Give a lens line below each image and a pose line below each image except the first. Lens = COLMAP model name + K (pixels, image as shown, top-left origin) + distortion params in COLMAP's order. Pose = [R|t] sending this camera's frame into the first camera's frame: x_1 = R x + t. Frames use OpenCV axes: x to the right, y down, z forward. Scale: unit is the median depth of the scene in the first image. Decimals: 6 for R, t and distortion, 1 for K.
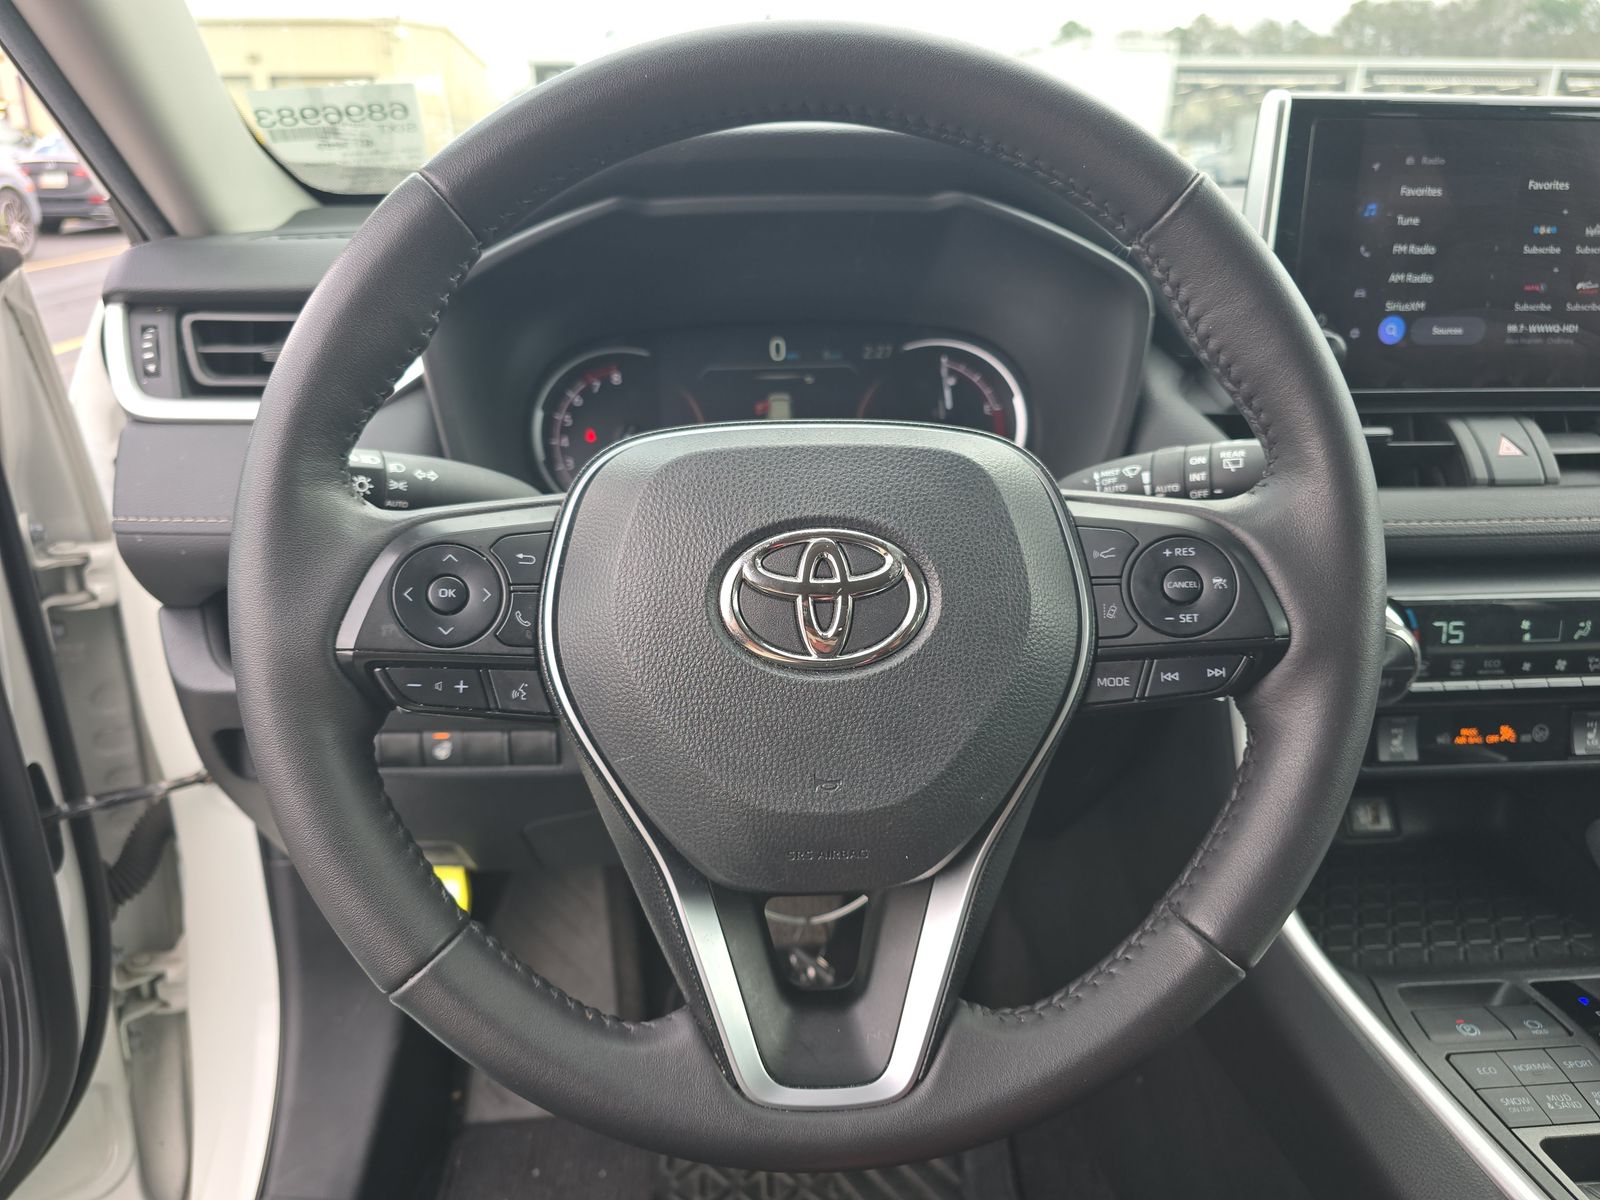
lens RADIAL K [[1068.6, 0, 784.5], [0, 1068.6, 612.3], [0, 0, 1]] dist [0.038625, -0.034843]
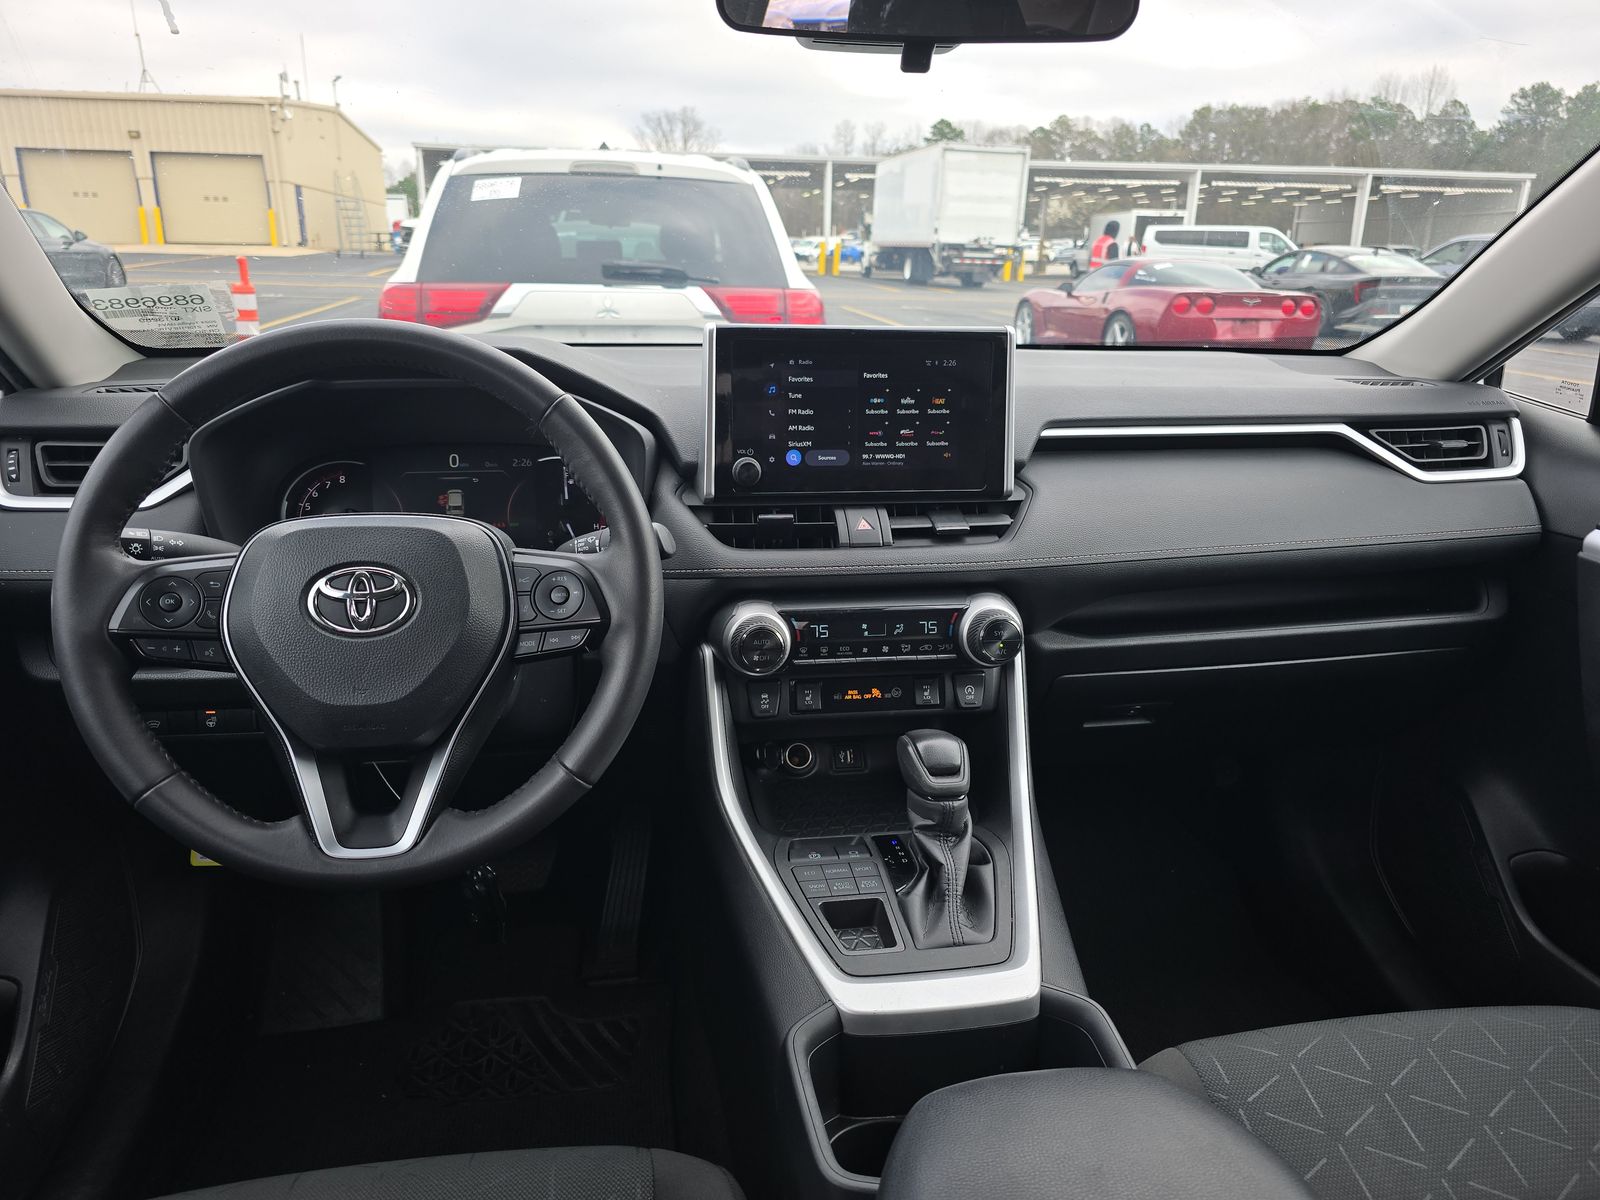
lens RADIAL K [[1068.6, 0, 795.7], [0, 1068.6, 612.3], [0, 0, 1]] dist [0.038625, -0.034843]
pose [[0.994936, -0.011617, 0.099838, 0.394774], [0.017891, 0.997905, -0.062173, 0.091002], [-0.098907, 0.063644, 0.993059, -0.675814]]
